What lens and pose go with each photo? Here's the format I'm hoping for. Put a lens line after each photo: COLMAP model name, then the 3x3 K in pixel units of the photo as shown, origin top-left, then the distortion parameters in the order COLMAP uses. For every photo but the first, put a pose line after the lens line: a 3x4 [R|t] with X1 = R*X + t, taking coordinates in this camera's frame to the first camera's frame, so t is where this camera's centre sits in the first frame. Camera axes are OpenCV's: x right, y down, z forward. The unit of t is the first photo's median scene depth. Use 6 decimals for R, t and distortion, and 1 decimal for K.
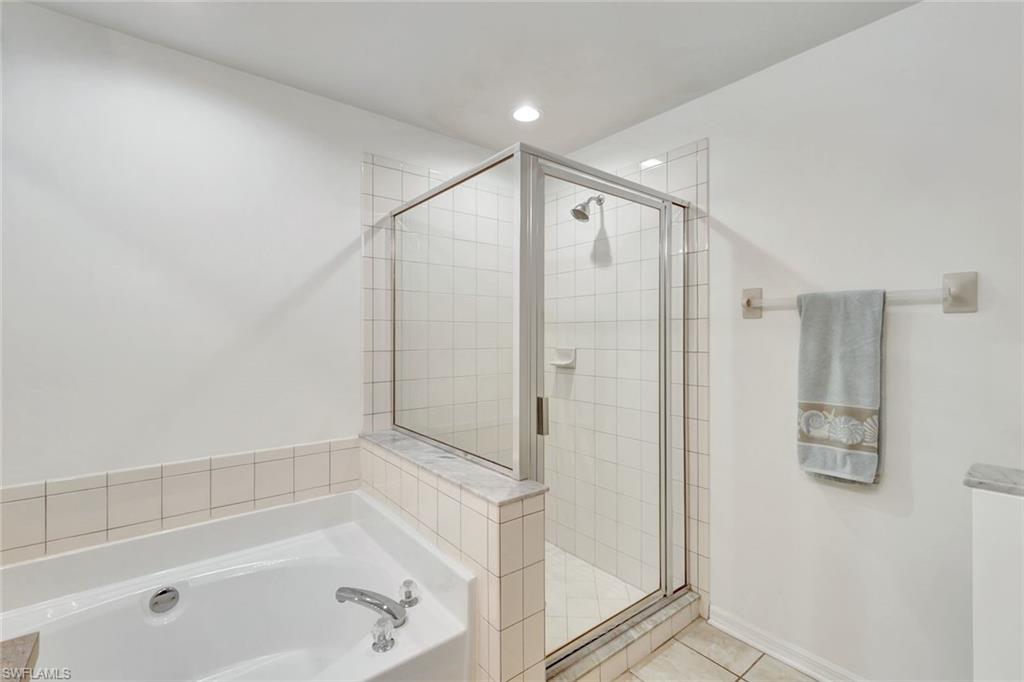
lens RADIAL K [[450.7, 0, 512.0], [0, 450.7, 341.0], [0, 0, 1]] dist [0.000261, -0.000113]
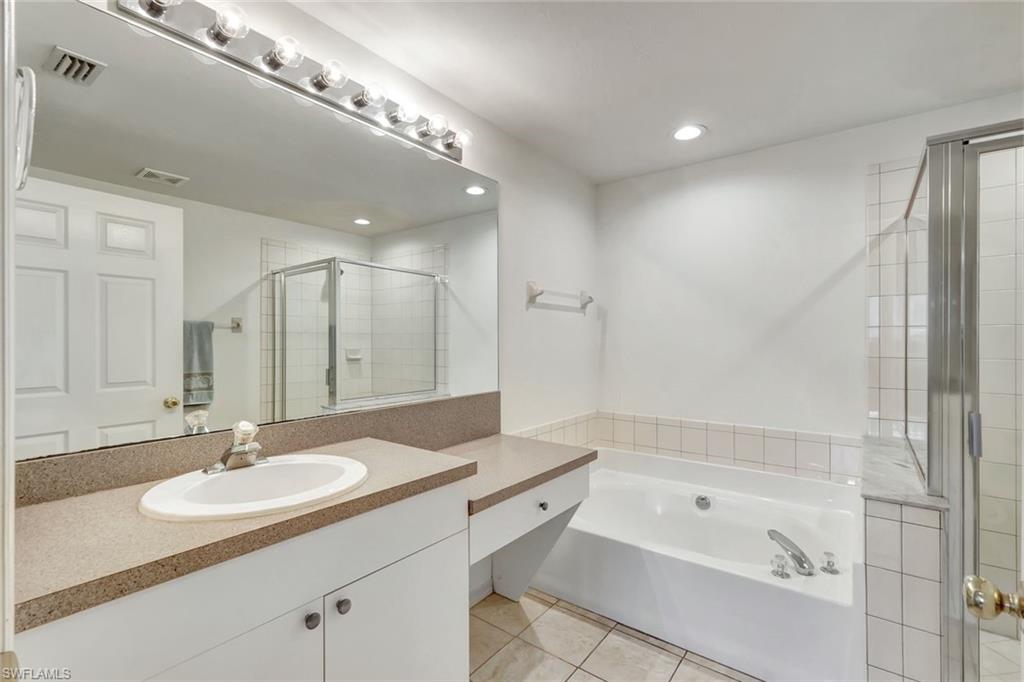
lens RADIAL K [[450.7, 0, 512.0], [0, 450.7, 341.0], [0, 0, 1]] dist [0.000261, -0.000113]
pose [[0.238550, -0.004908, -0.971118, 0.659984], [-0.002356, 0.999981, -0.005633, -0.005957], [0.971127, 0.003632, 0.238534, -0.071384]]
